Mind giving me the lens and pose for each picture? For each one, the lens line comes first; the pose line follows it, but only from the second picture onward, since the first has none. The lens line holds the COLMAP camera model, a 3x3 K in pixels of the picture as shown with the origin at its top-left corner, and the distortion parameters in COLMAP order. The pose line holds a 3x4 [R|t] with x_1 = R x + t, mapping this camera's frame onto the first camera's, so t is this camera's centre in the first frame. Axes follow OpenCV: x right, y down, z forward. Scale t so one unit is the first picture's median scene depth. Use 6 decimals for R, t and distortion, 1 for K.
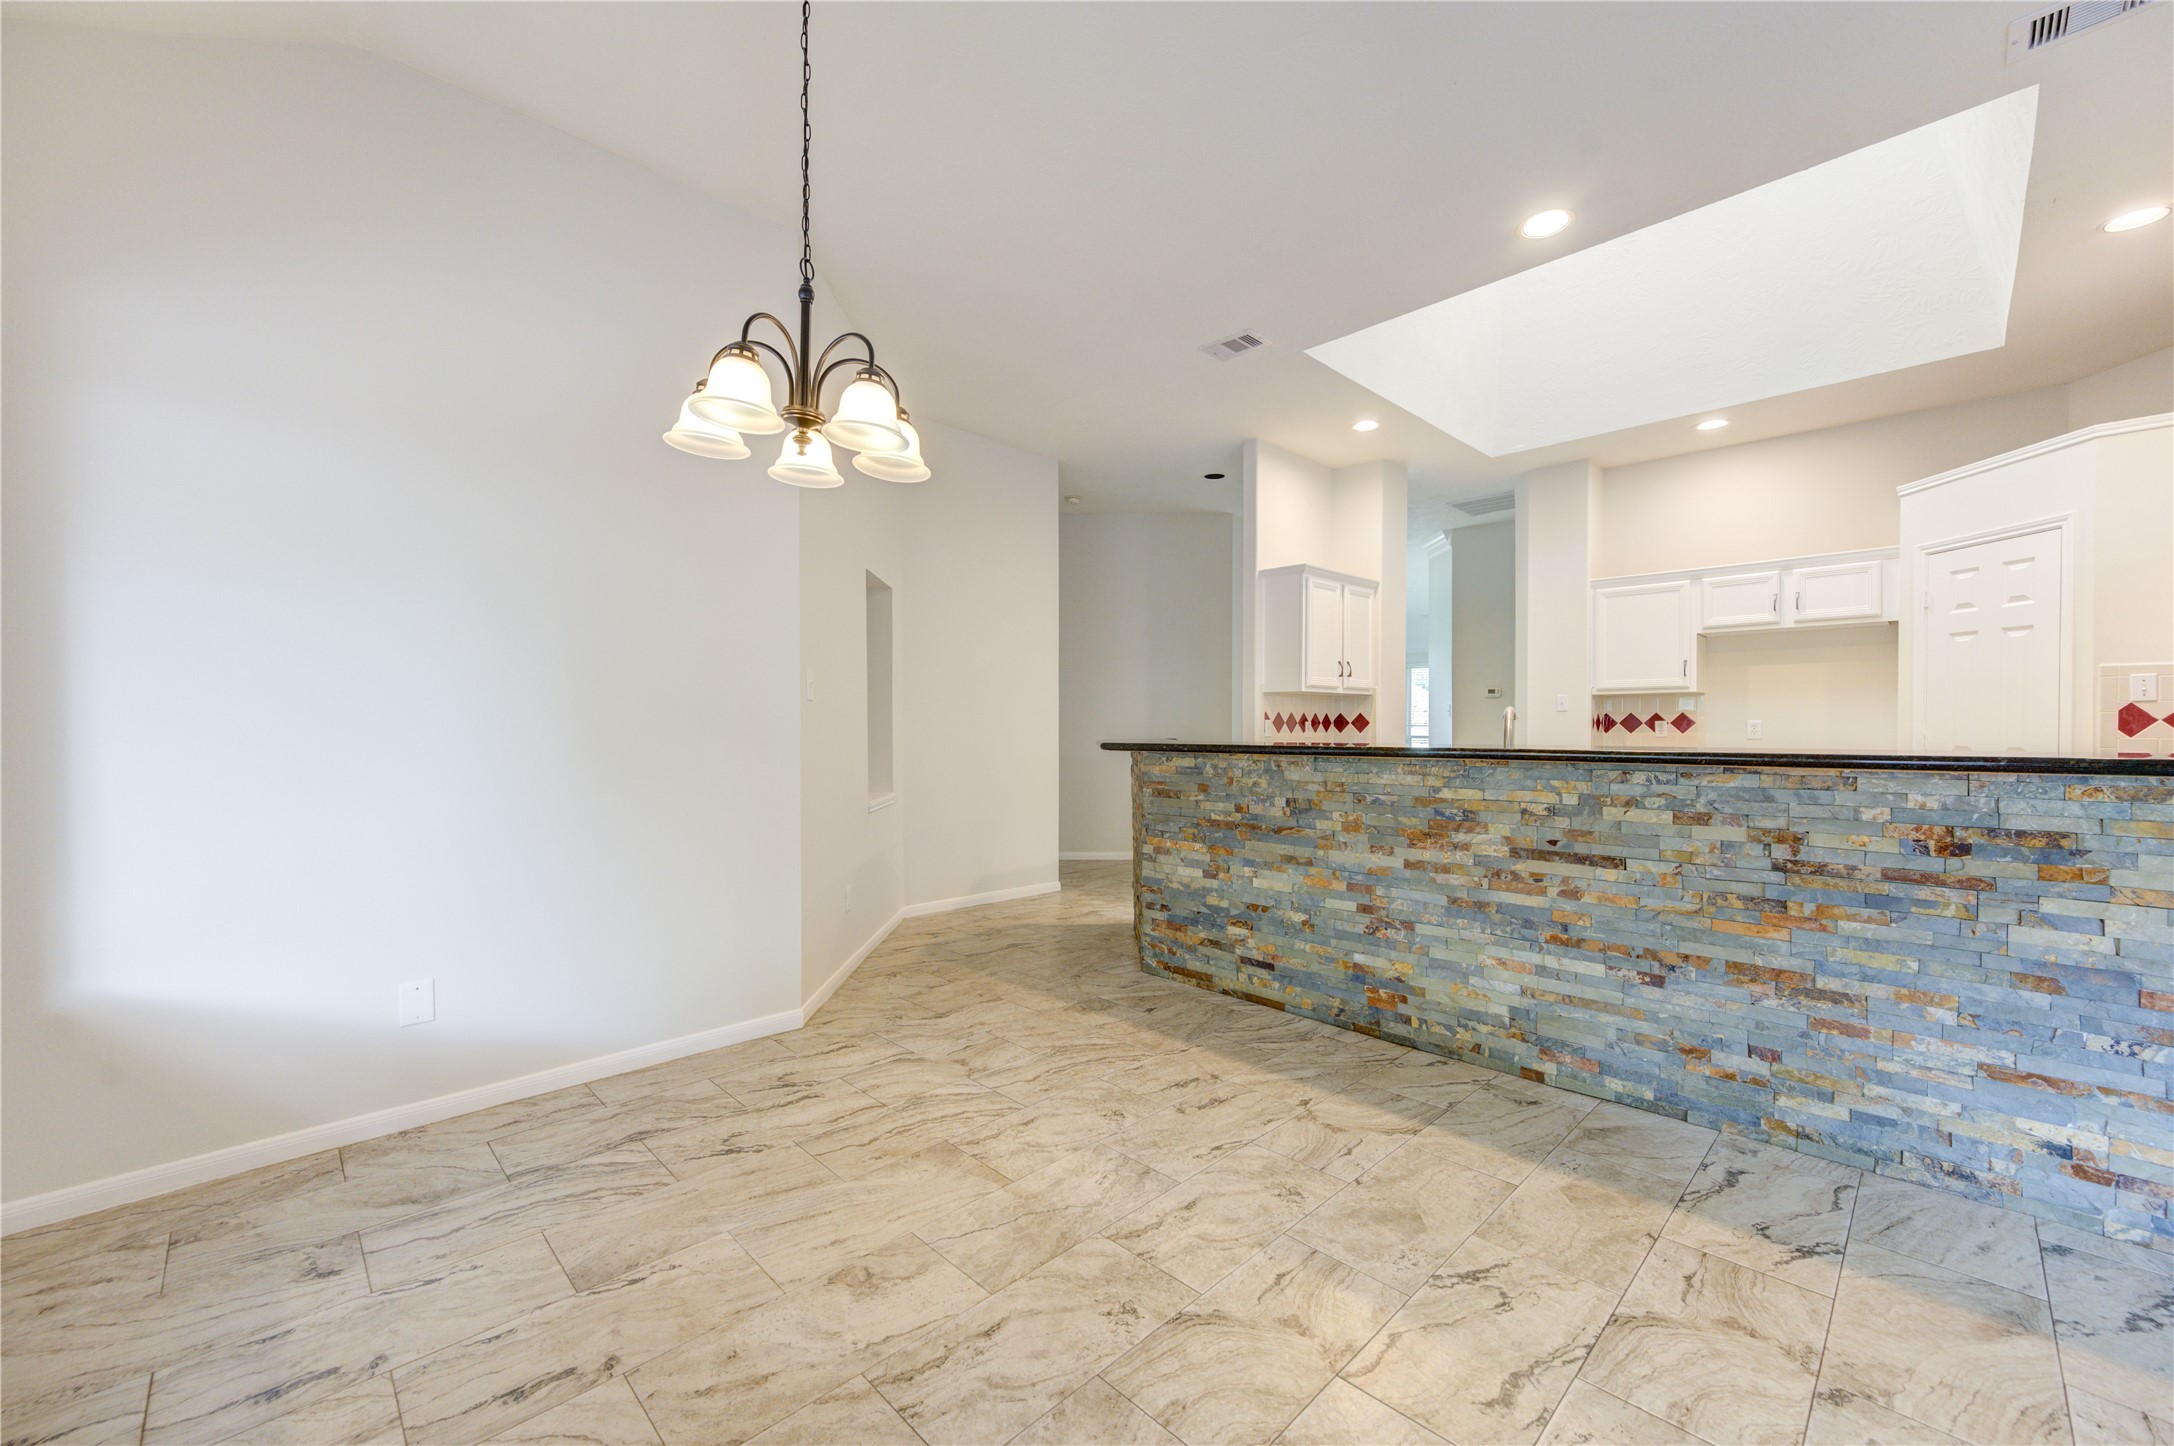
lens RADIAL K [[852.1, 0, 1086.8], [0, 852.1, 734.4], [0, 0, 1]] dist [0.001661, 0.000569]
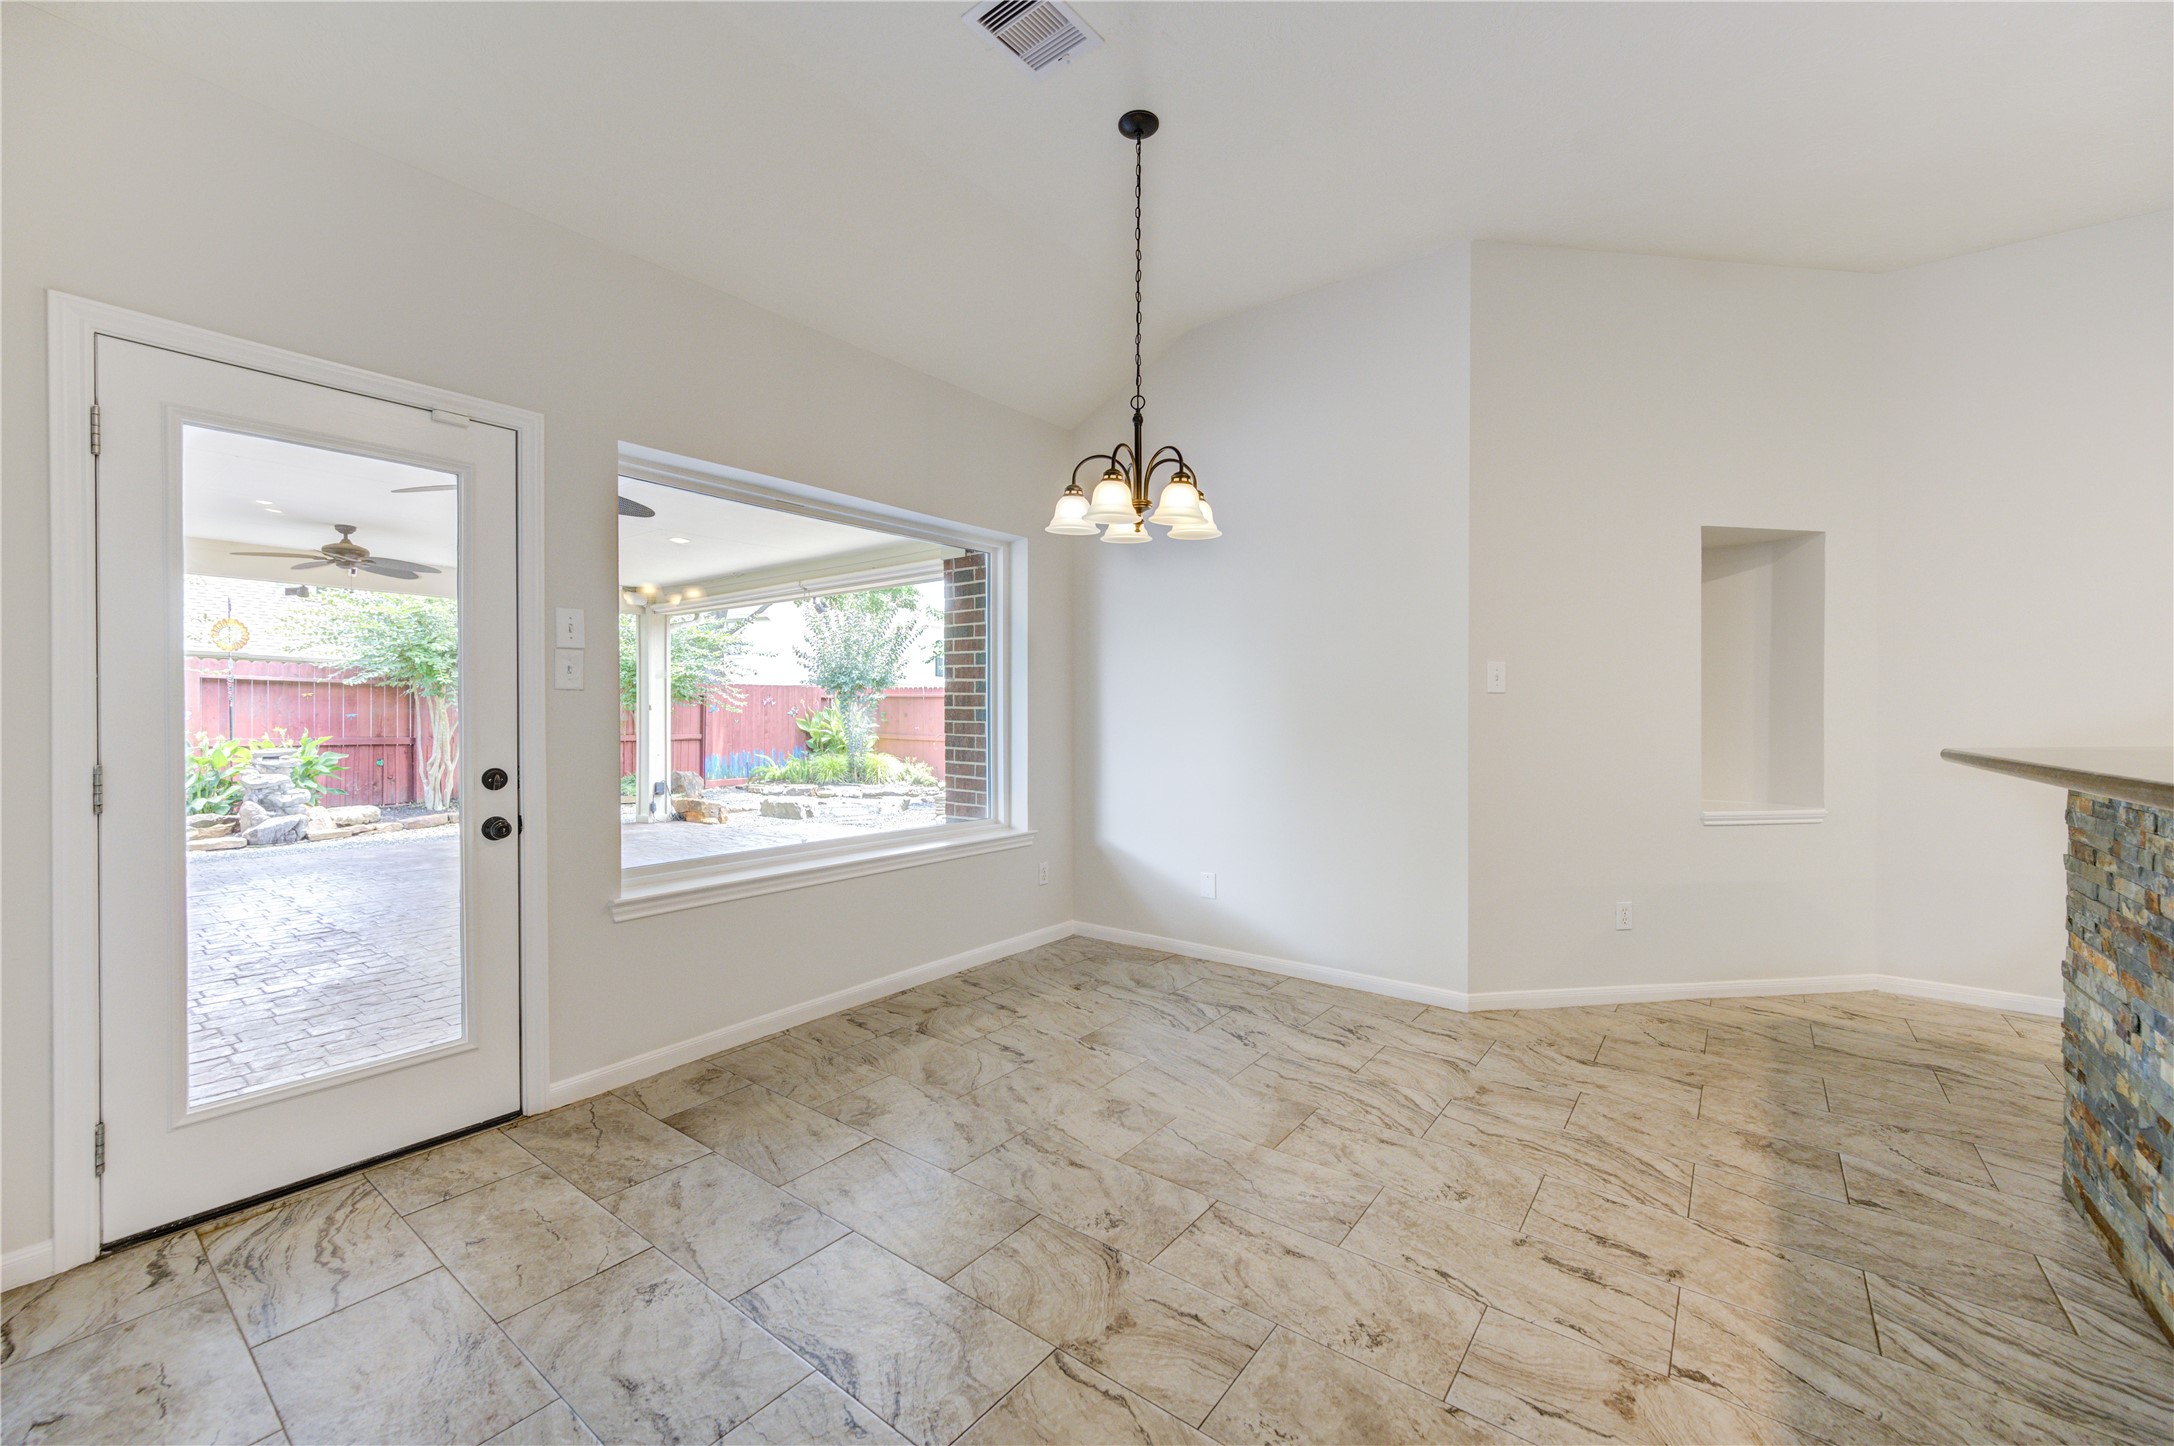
lens RADIAL K [[851.7, 0, 1089.5], [0, 851.7, 714.6], [0, 0, 1]] dist [0.000830, 0.000151]
pose [[0.139252, -0.000939, -0.990257, 0.681245], [-0.008486, 0.999962, -0.002141, -0.006089], [0.990221, 0.008701, 0.139239, 0.458874]]
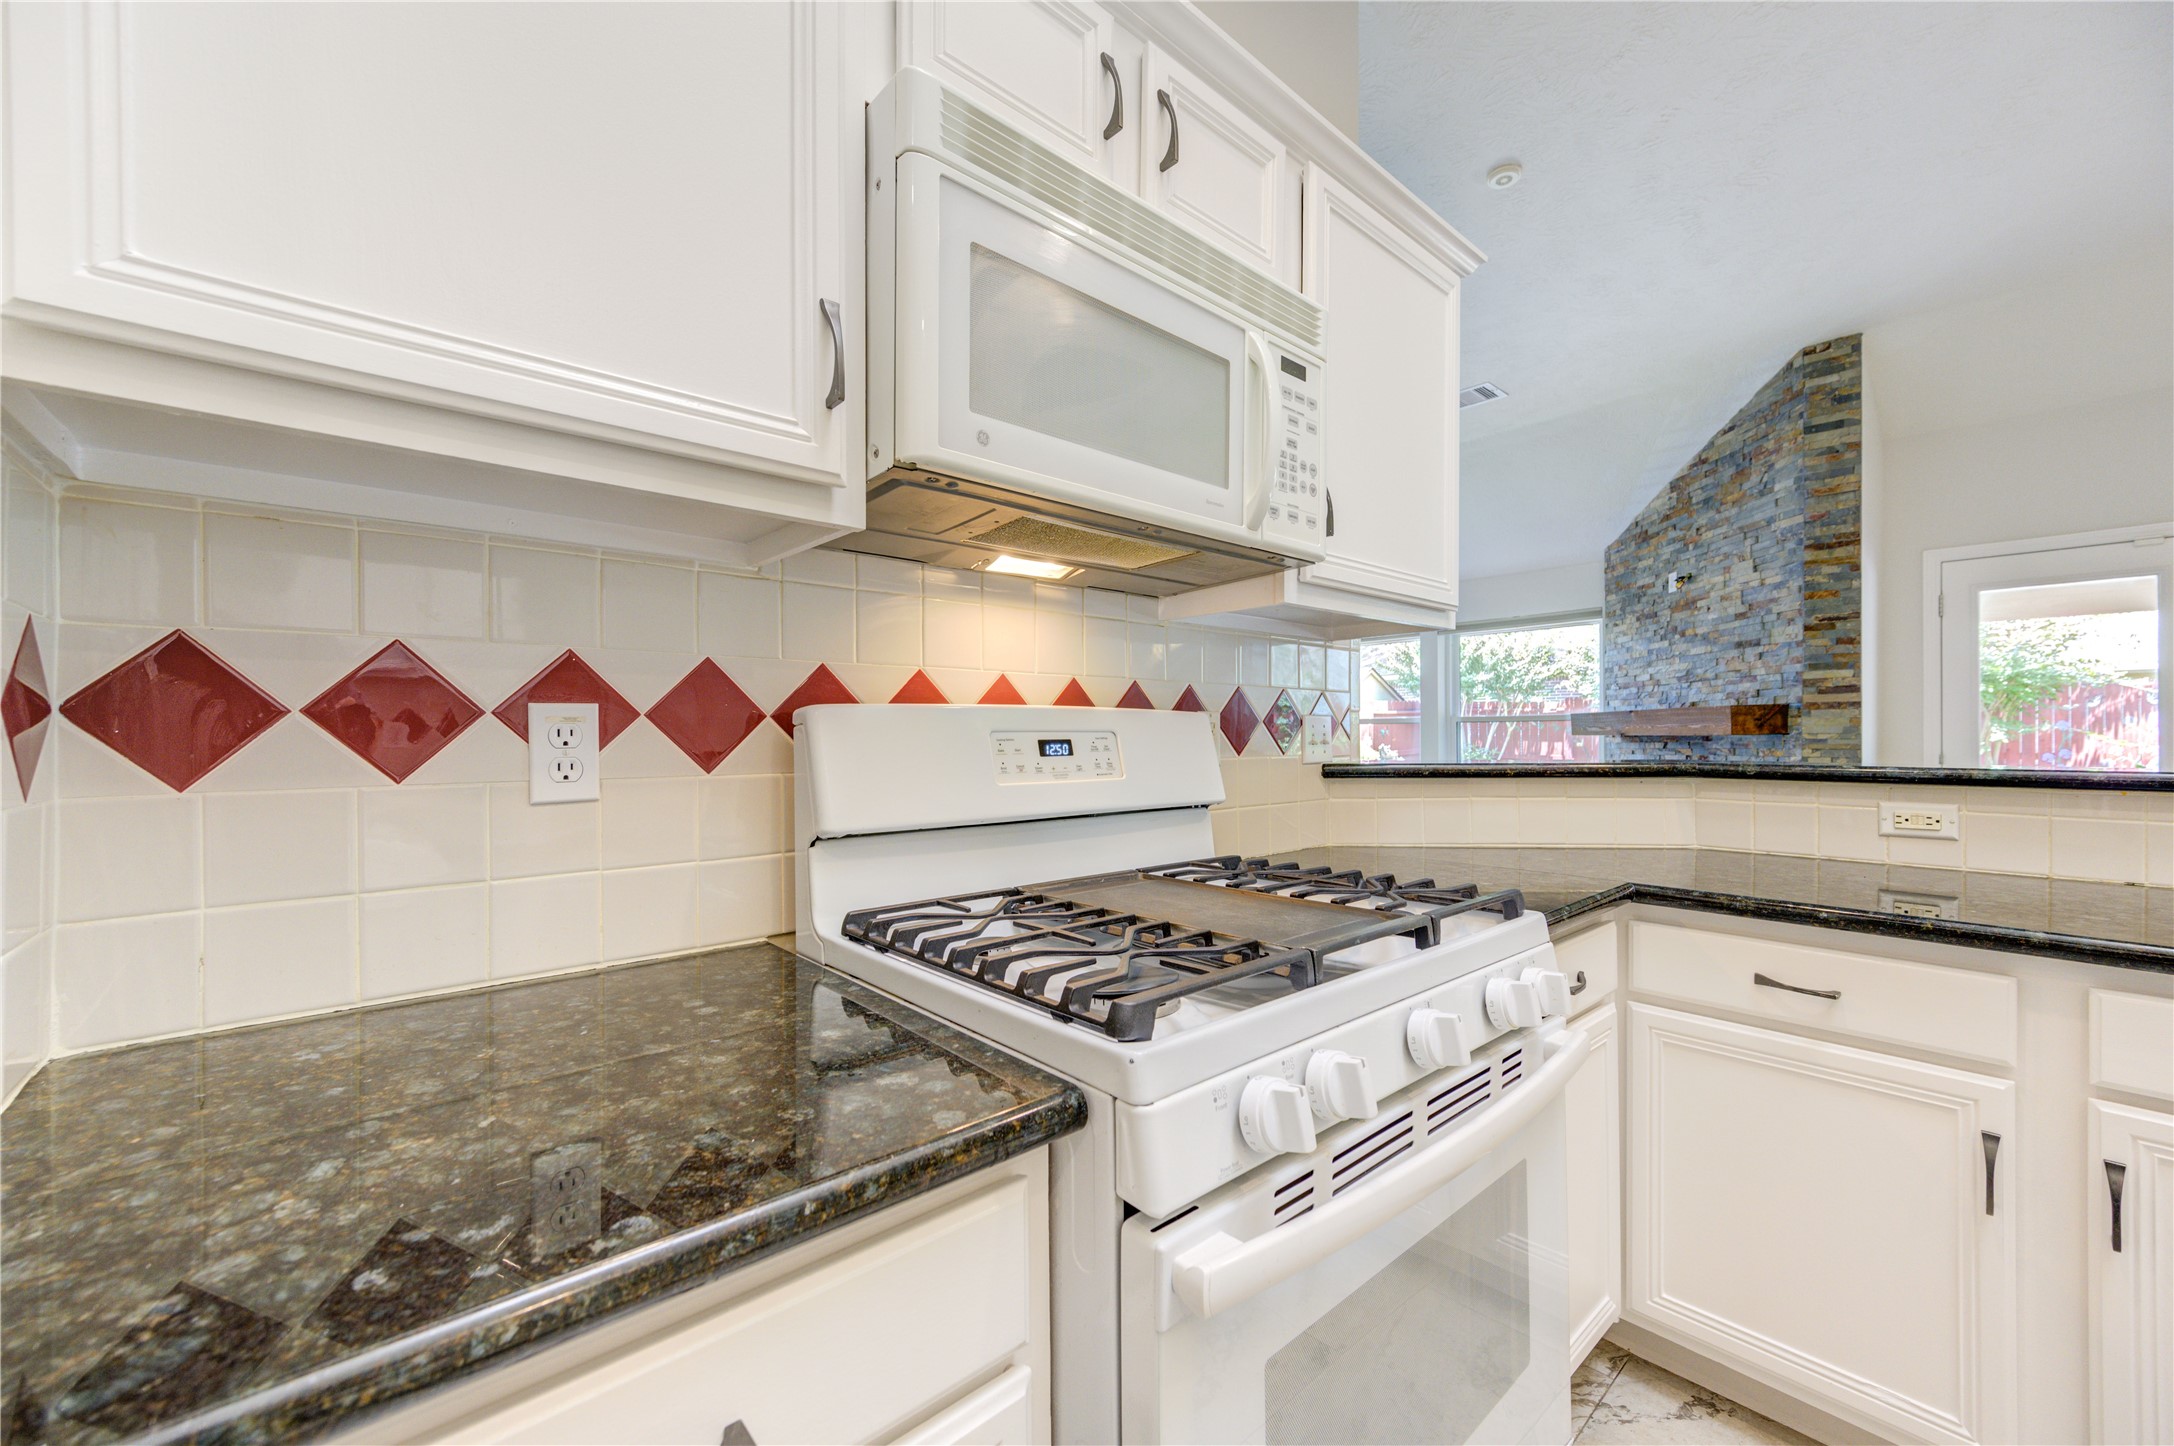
lens RADIAL K [[854.4, 0, 1094.4], [0, 854.4, 734.4], [0, 0, 1]] dist [0.002821, -0.000197]
pose [[-0.998929, 0.003619, 0.046123, 1.305743], [0.003926, 0.999971, 0.006571, -0.011842], [-0.046098, 0.006745, -0.998914, 1.320270]]
